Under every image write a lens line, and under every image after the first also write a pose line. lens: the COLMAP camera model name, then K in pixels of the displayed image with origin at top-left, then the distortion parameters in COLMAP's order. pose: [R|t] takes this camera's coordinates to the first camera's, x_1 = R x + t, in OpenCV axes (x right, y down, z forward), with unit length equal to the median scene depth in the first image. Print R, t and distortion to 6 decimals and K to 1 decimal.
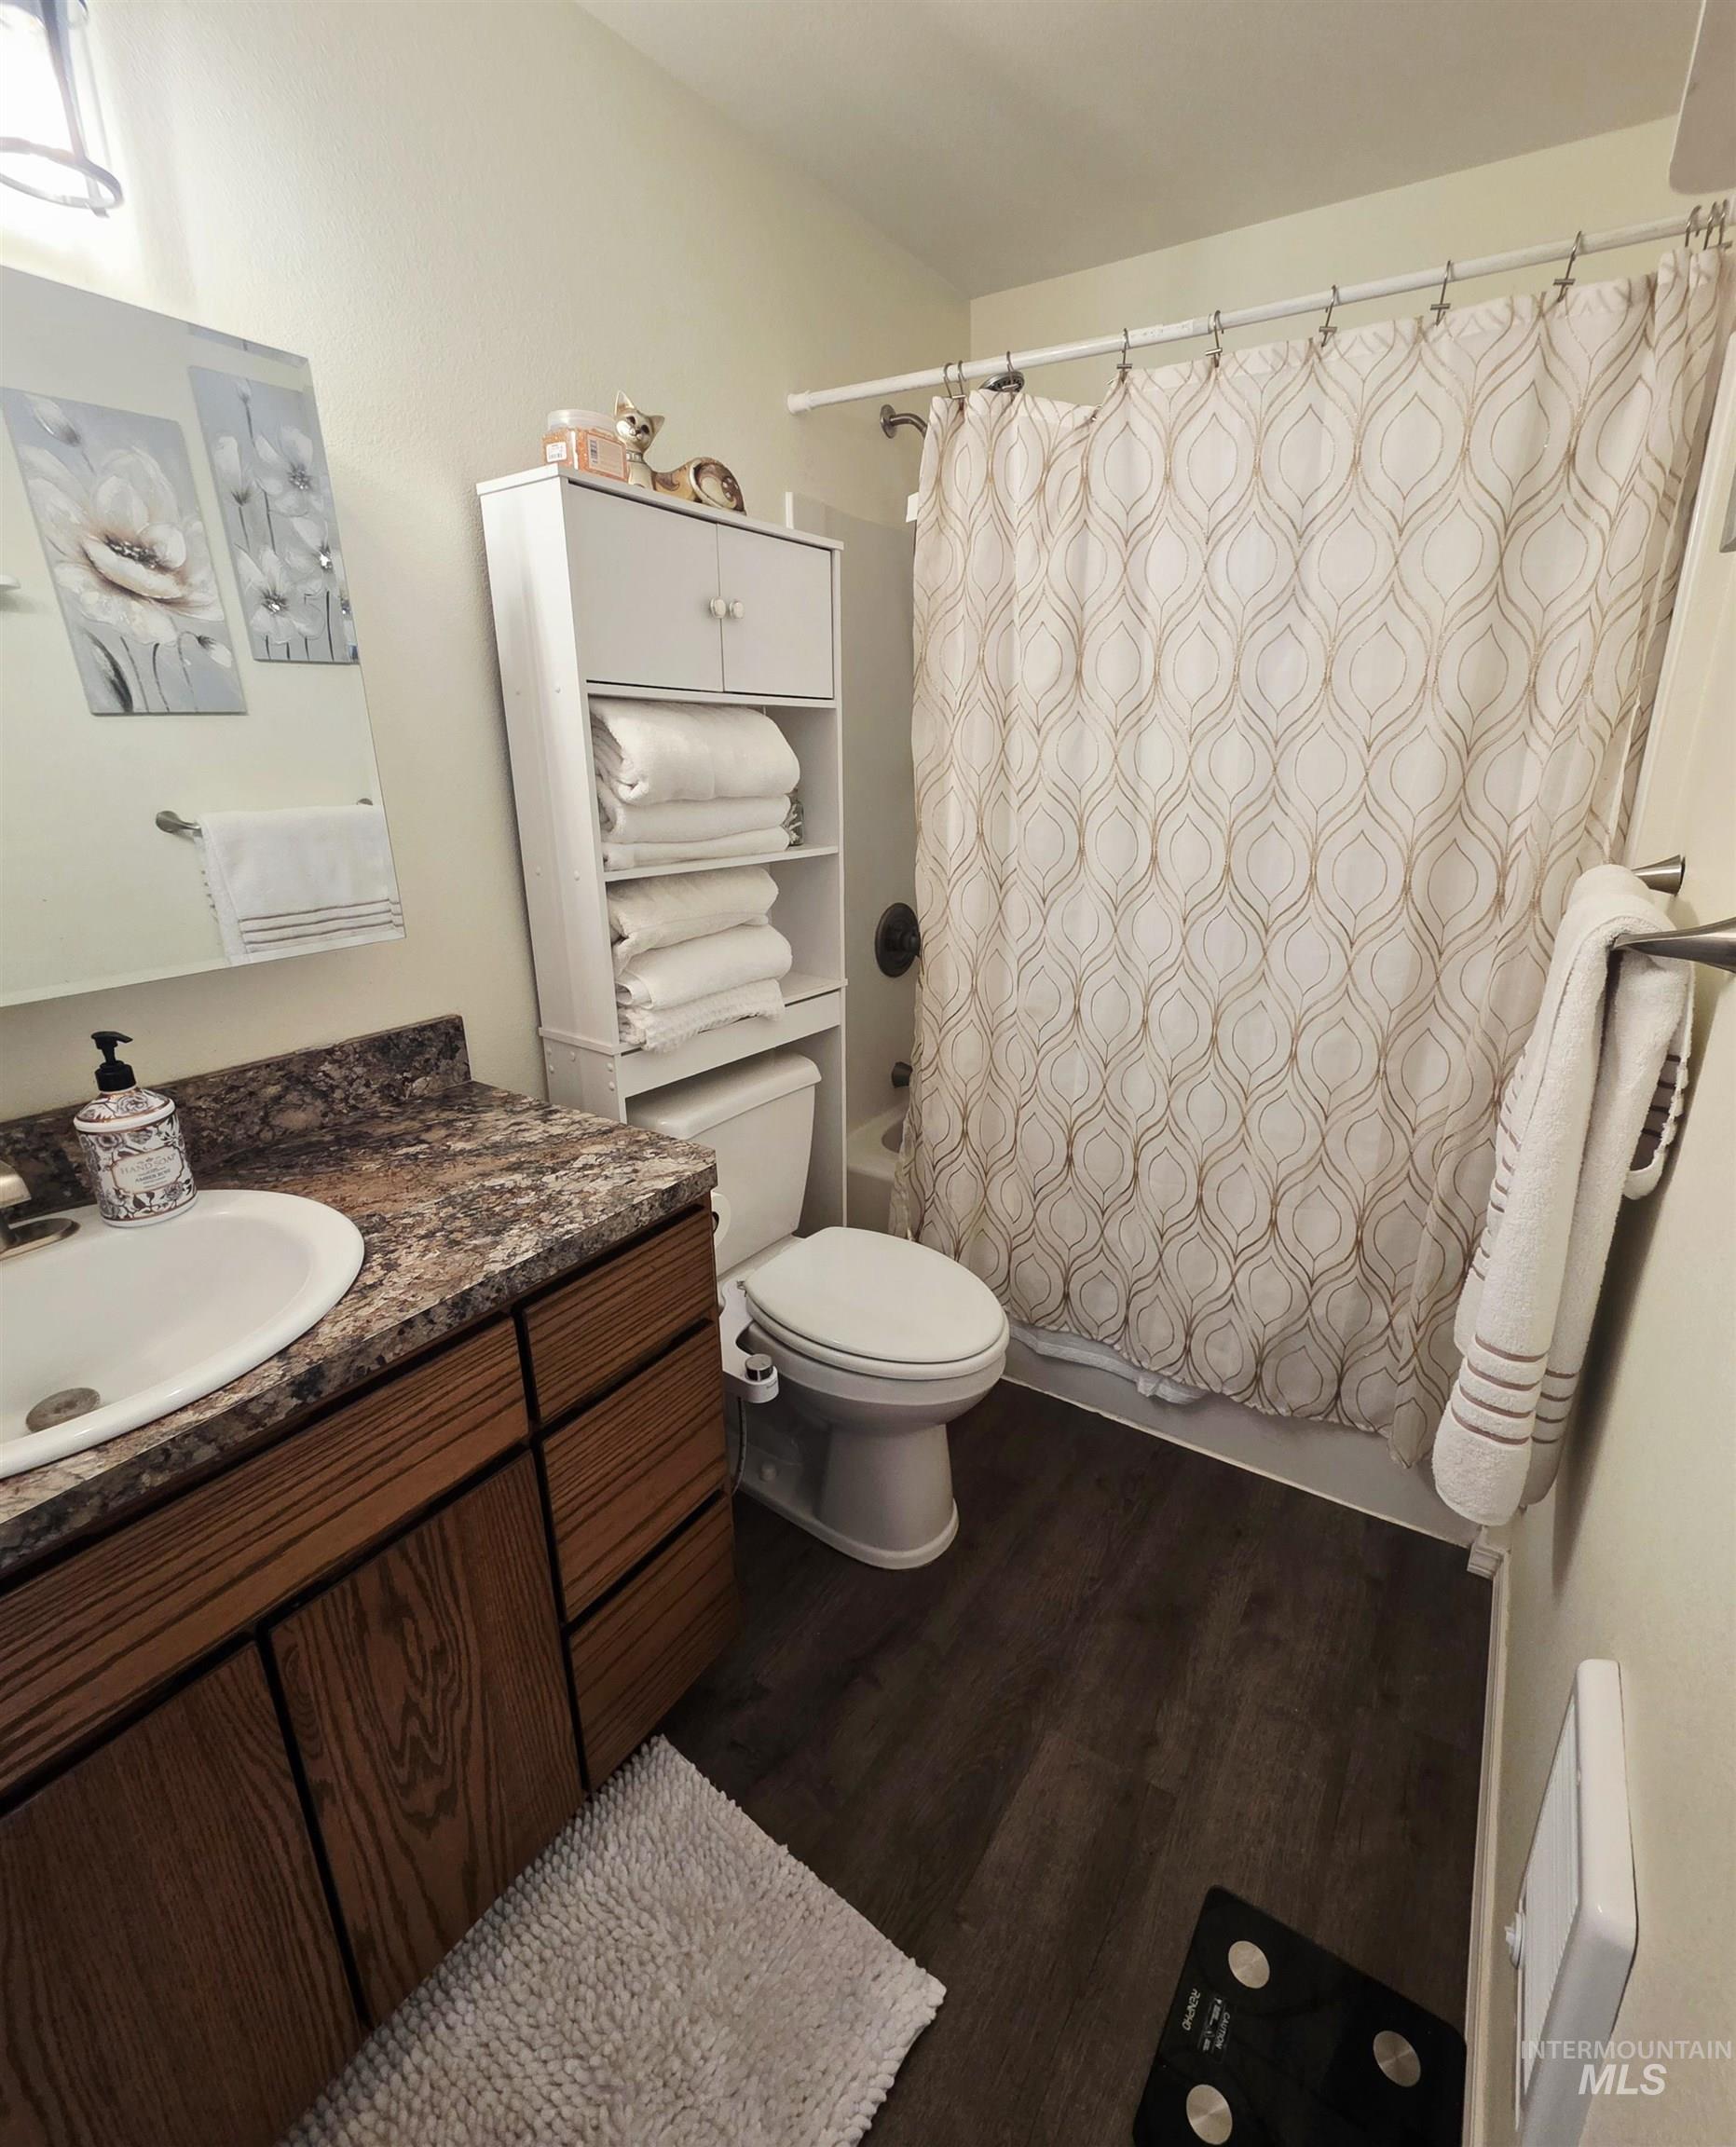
lens RADIAL K [[1010.5, 0, 868.0], [0, 1010.5, 1073.5], [0, 0, 1]] dist [-0.000031, 0.000015]
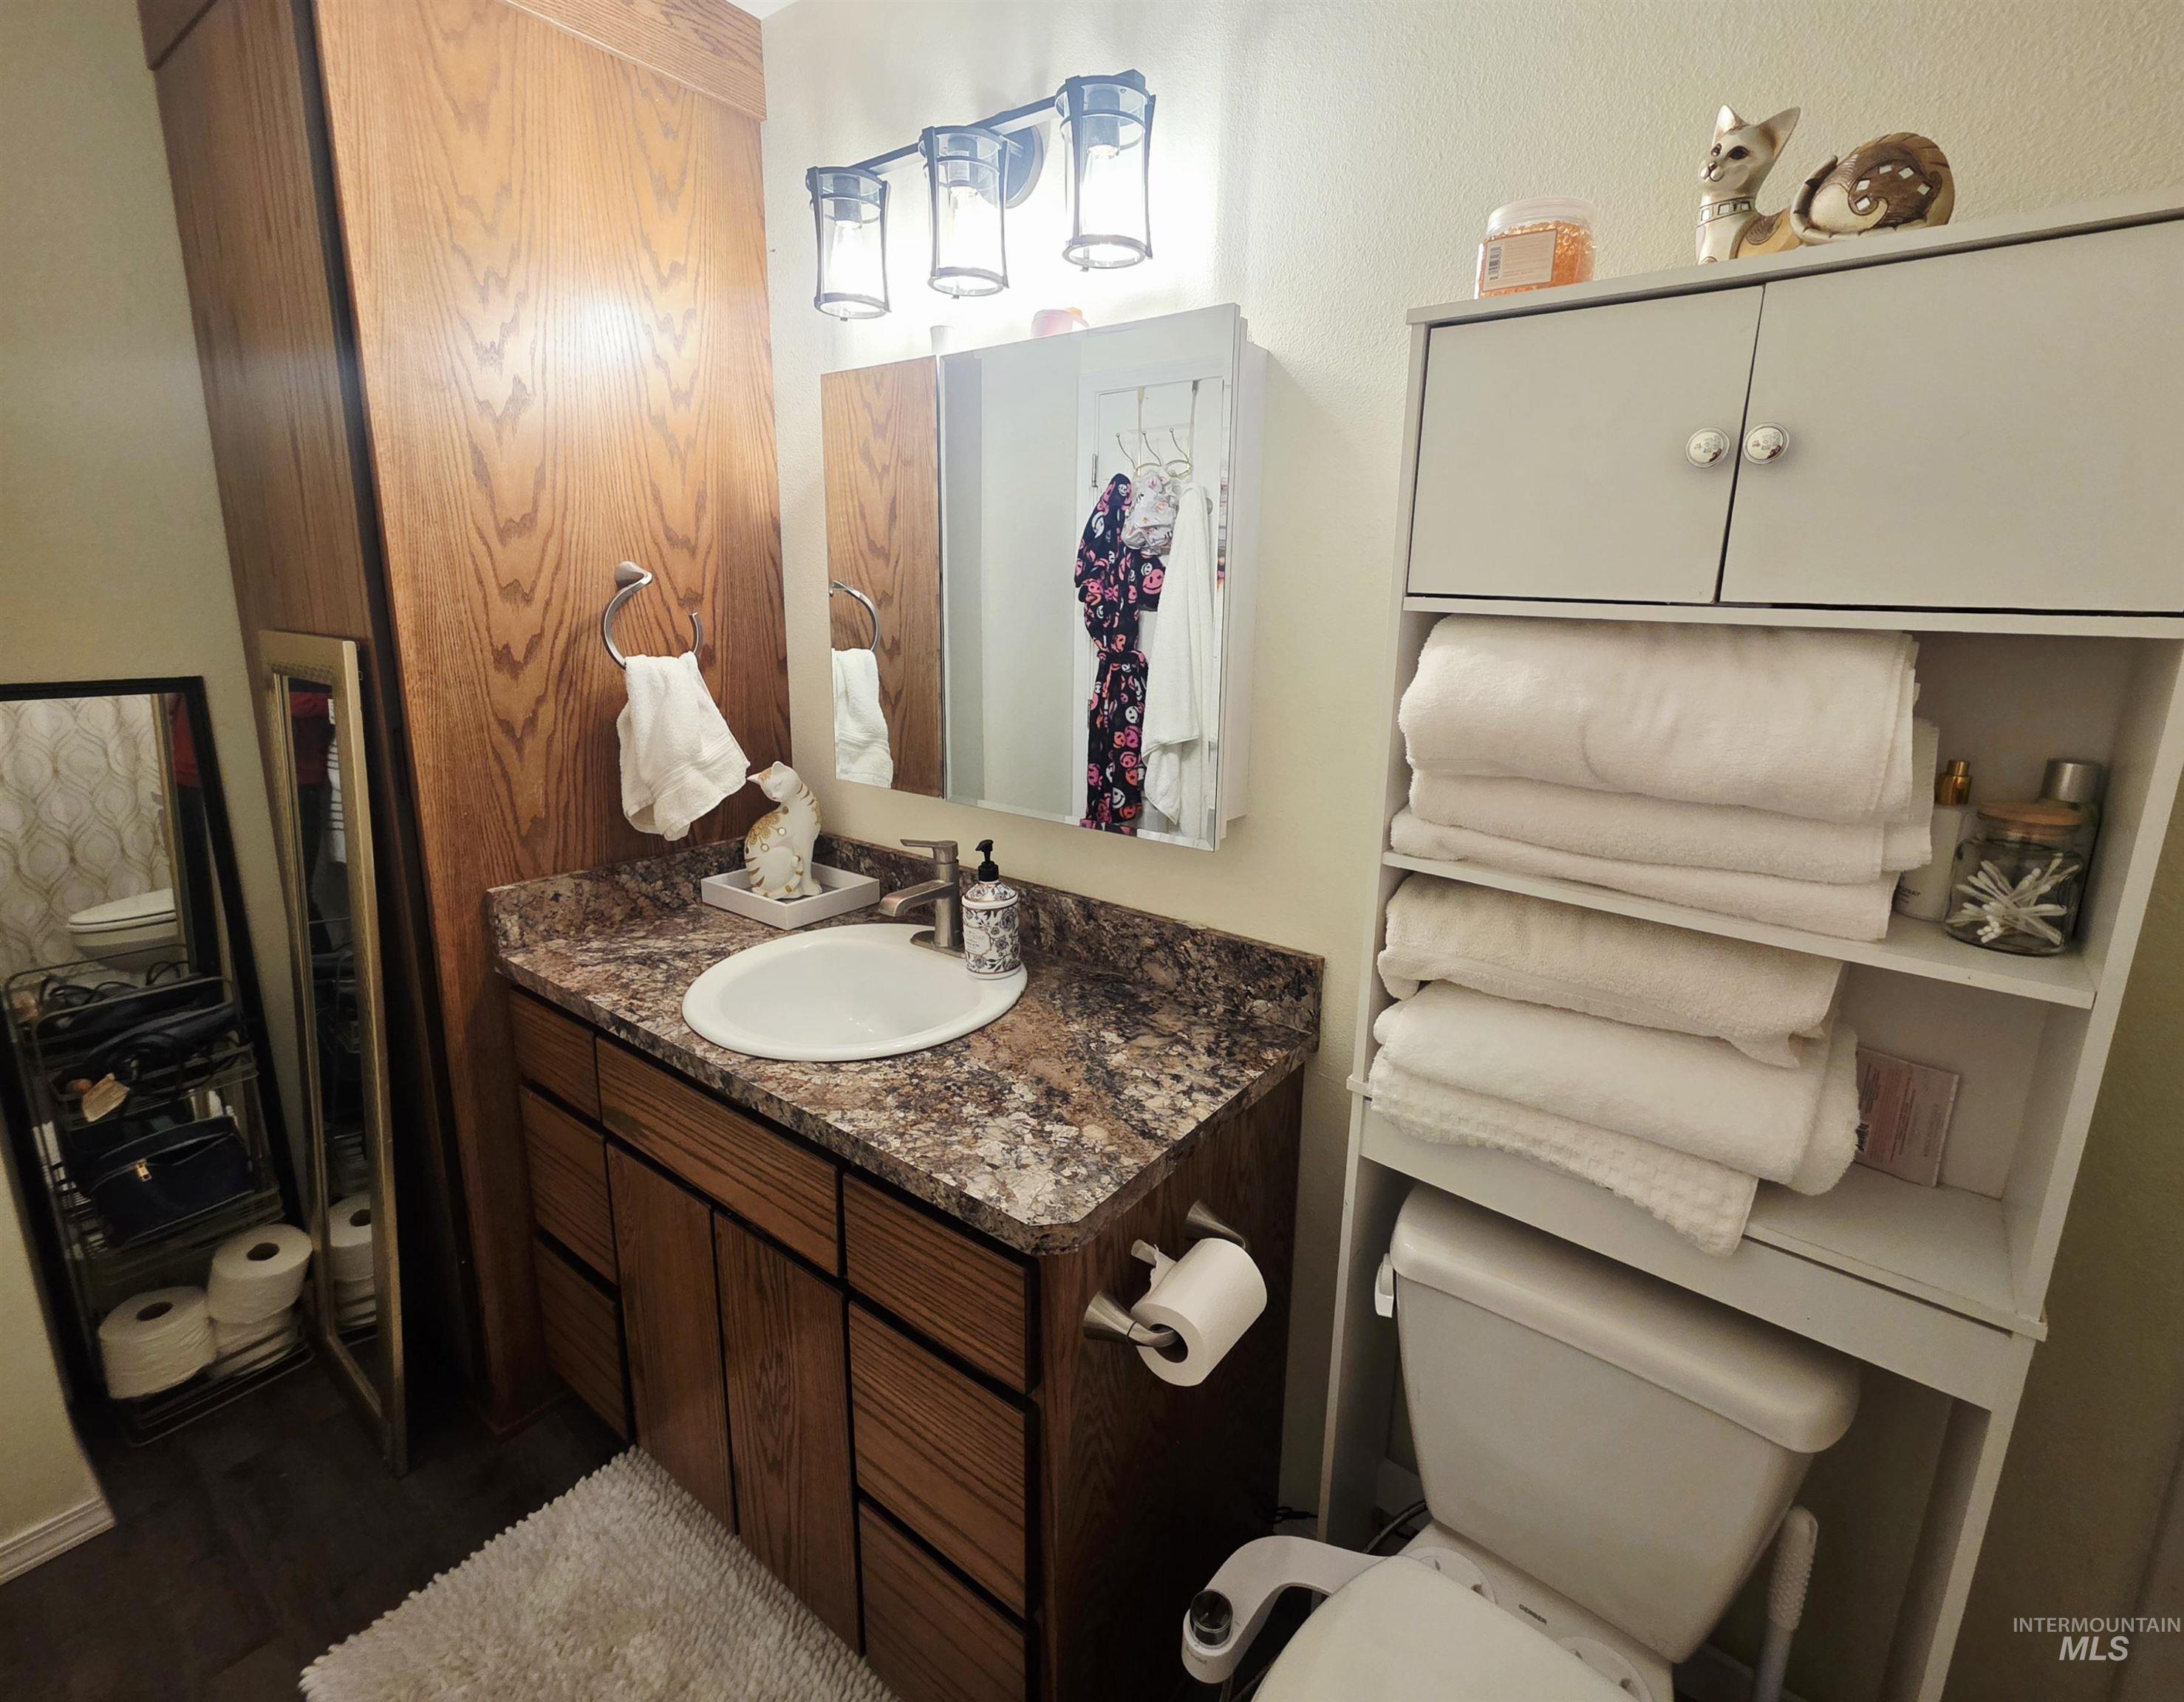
lens RADIAL K [[942.4, 0, 1097.5], [0, 942.4, 810.4], [0, 0, 1]] dist [-0.000636, -0.000221]
pose [[-0.044176, 0.219869, -0.974529, 0.445767], [-0.323839, 0.919657, 0.222169, -0.354212], [0.945080, 0.325405, 0.030575, 0.896573]]
